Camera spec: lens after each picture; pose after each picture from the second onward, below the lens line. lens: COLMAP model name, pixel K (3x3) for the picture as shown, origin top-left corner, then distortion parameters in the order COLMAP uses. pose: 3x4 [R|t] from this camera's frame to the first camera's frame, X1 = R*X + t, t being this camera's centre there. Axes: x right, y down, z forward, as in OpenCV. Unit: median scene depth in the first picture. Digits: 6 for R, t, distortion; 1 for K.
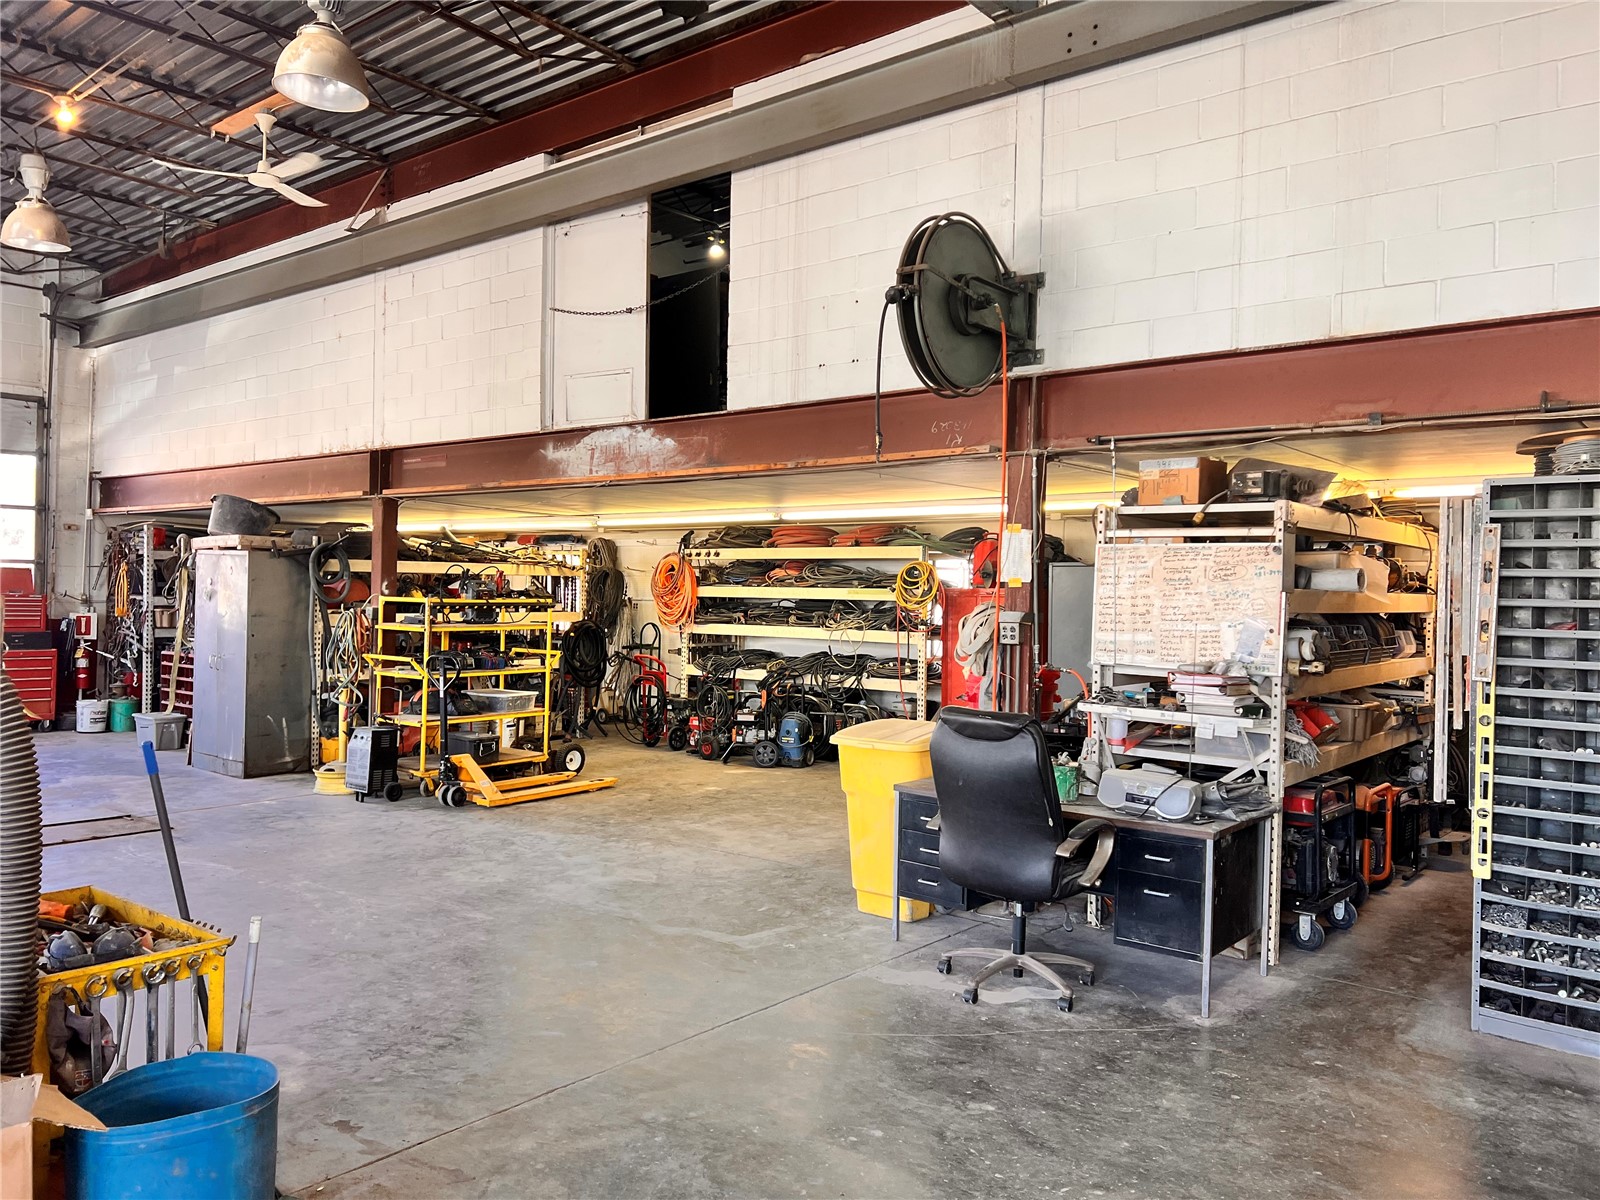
lens RADIAL K [[1200.1, 0, 799.7], [0, 1200.1, 599.3], [0, 0, 1]] dist [0.053479, -0.056317]
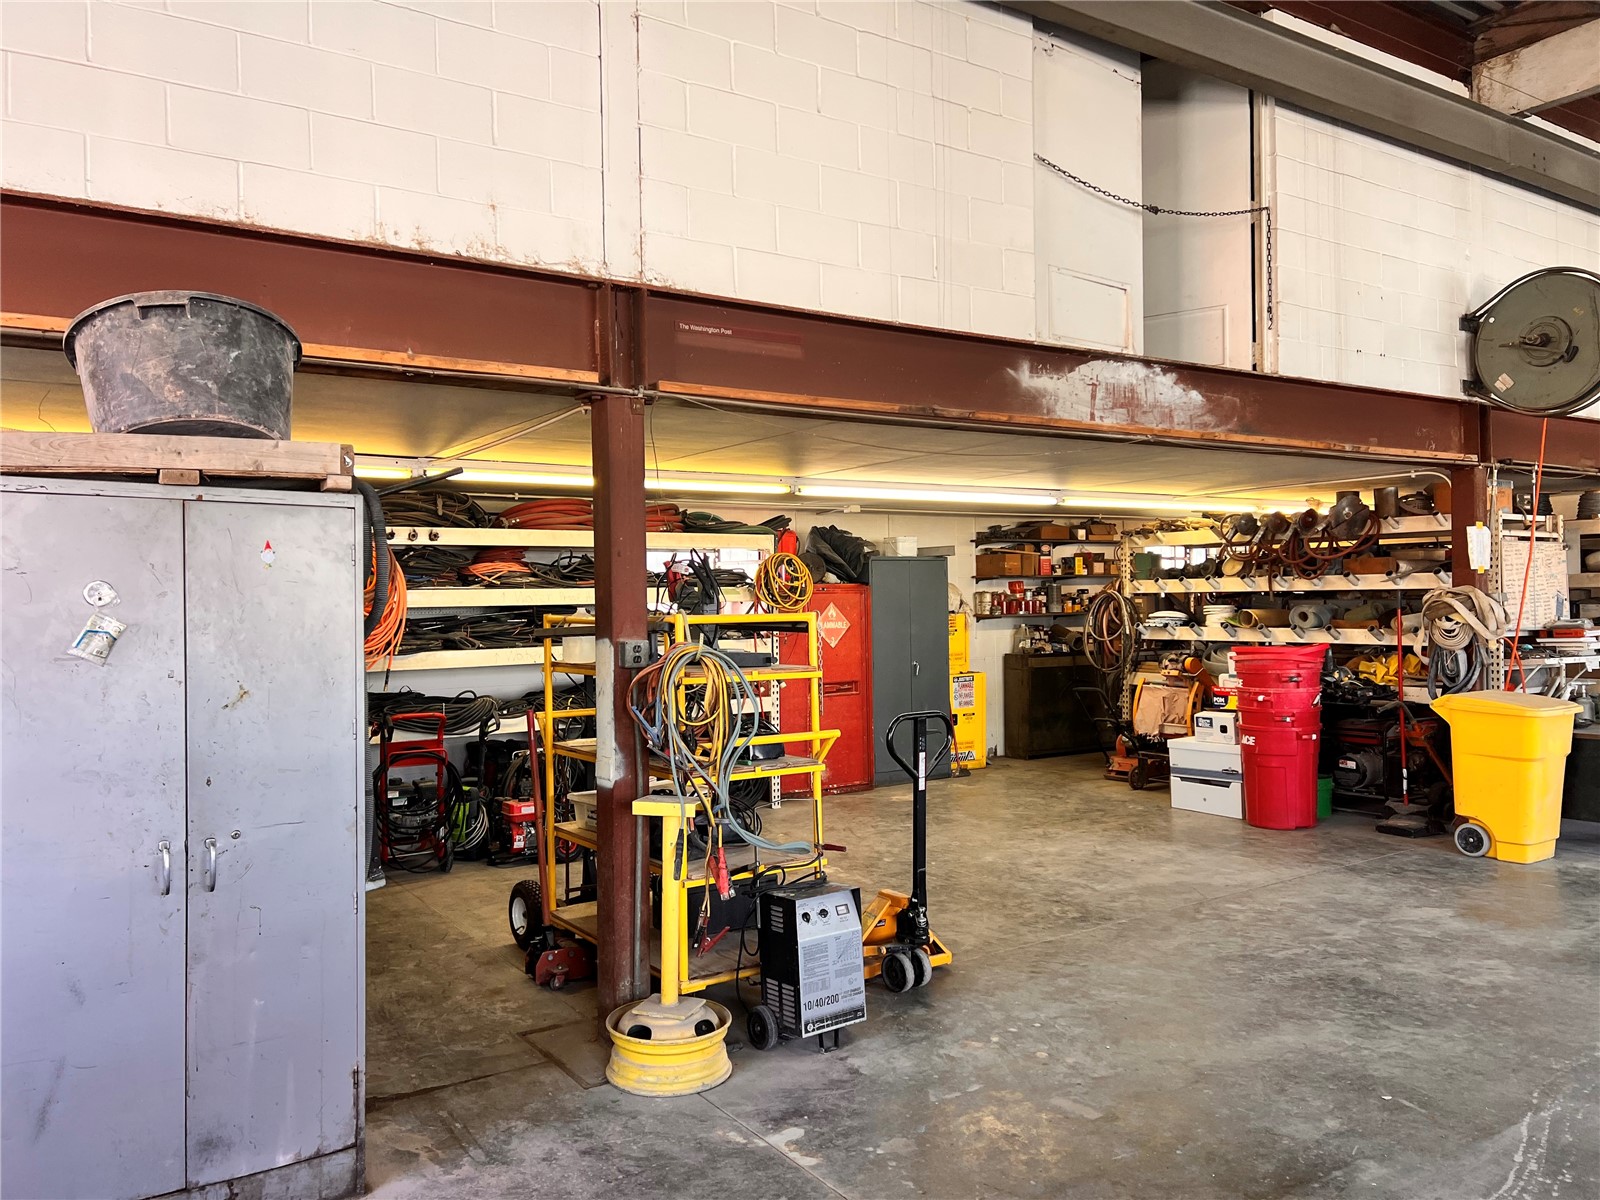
lens RADIAL K [[1200.1, 0, 799.2], [0, 1200.1, 597.0], [0, 0, 1]] dist [0.053479, -0.056317]
pose [[0.312485, -0.022973, 0.949645, -0.870206], [0.025241, 0.999555, 0.015875, -0.018322], [-0.949587, 0.019010, 0.312926, 0.933313]]
